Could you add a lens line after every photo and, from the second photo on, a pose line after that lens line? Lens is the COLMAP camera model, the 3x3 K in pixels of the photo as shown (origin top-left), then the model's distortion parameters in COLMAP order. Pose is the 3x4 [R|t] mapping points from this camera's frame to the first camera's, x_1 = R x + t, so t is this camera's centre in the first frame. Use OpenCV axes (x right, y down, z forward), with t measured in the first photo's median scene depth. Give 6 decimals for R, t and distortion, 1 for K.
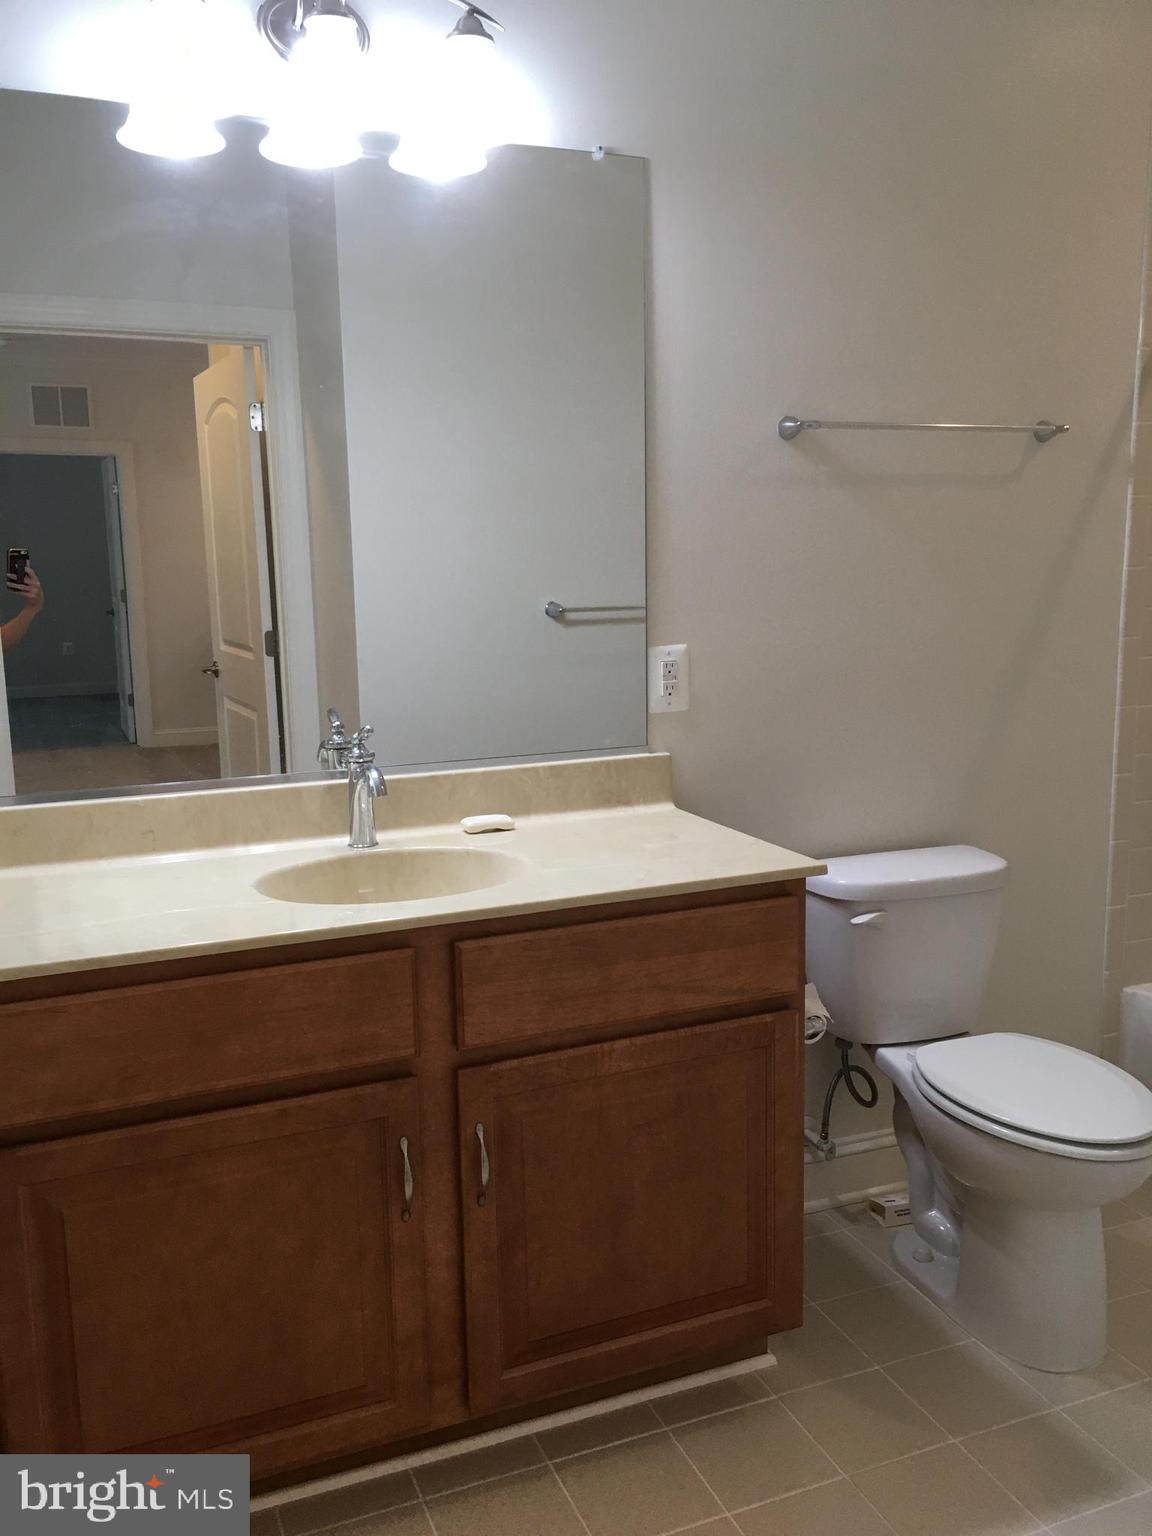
lens RADIAL K [[1294.4, 0, 578.8], [0, 1294.4, 775.7], [0, 0, 1]] dist [0.075174, -0.085031]
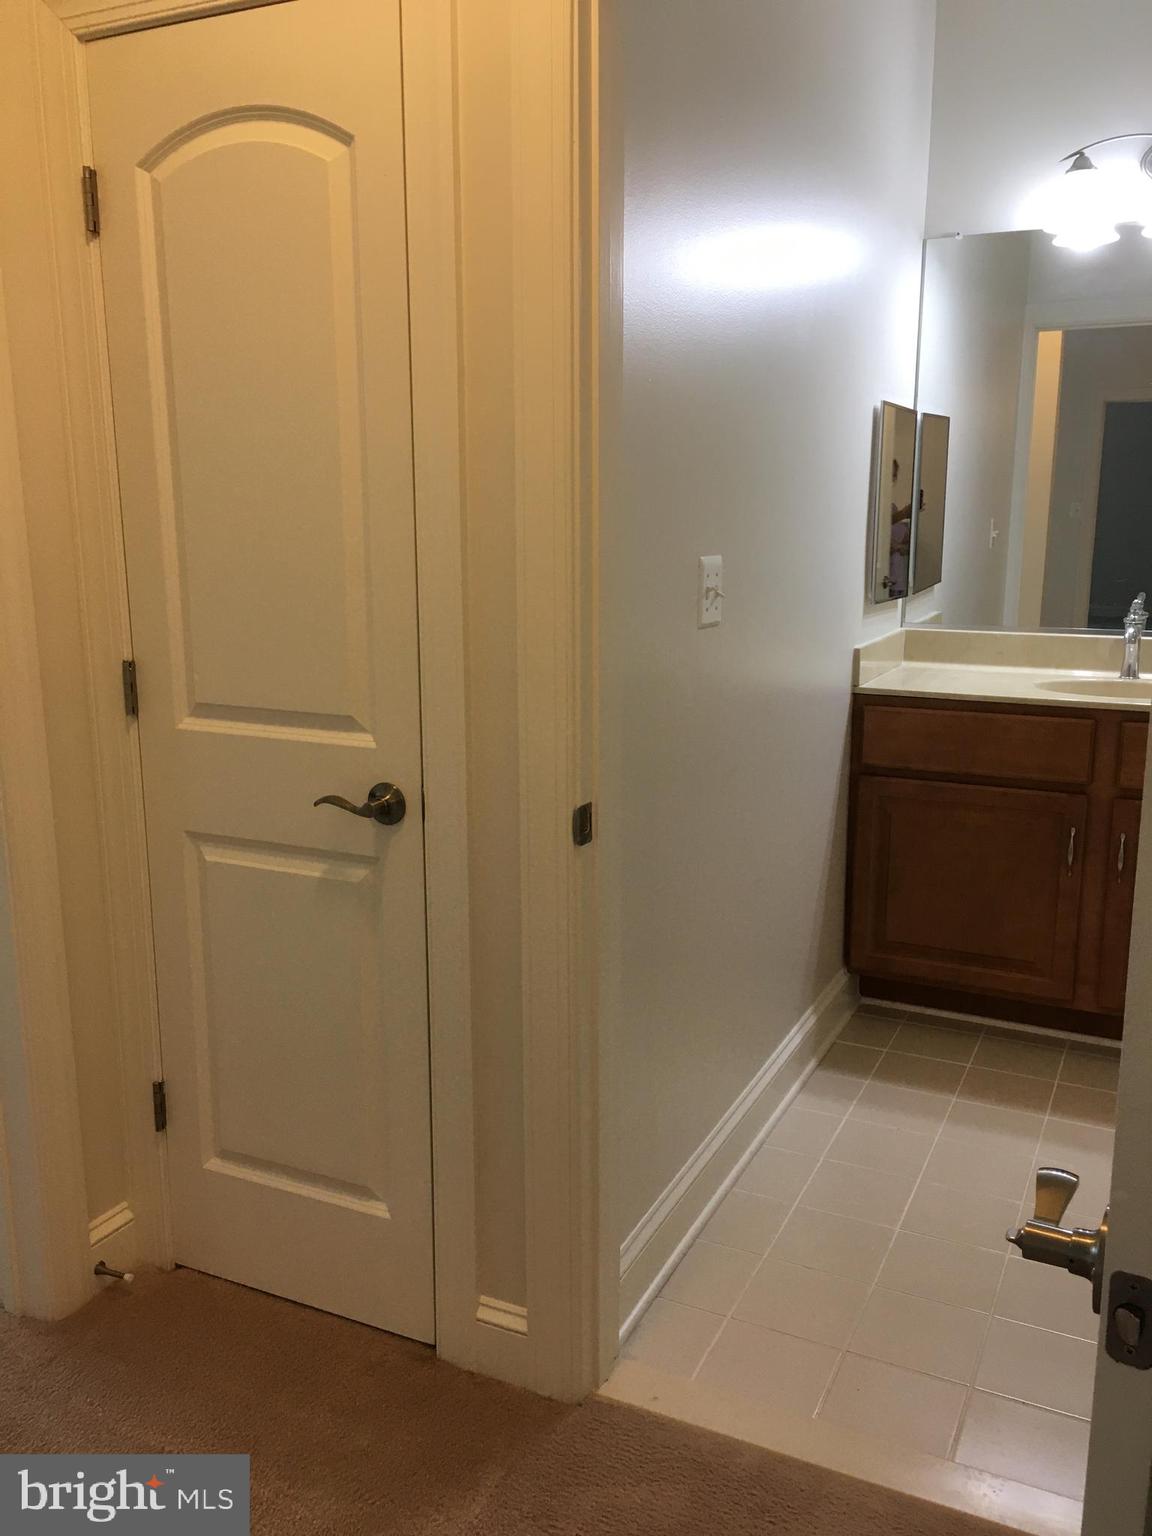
lens RADIAL K [[1294.4, 0, 578.8], [0, 1294.4, 775.7], [0, 0, 1]] dist [0.075174, -0.085031]
pose [[0.661701, 0.171152, -0.729972, 0.697382], [-0.135860, 0.984850, 0.107757, 0.109791], [0.737356, 0.027871, 0.674929, -0.680396]]
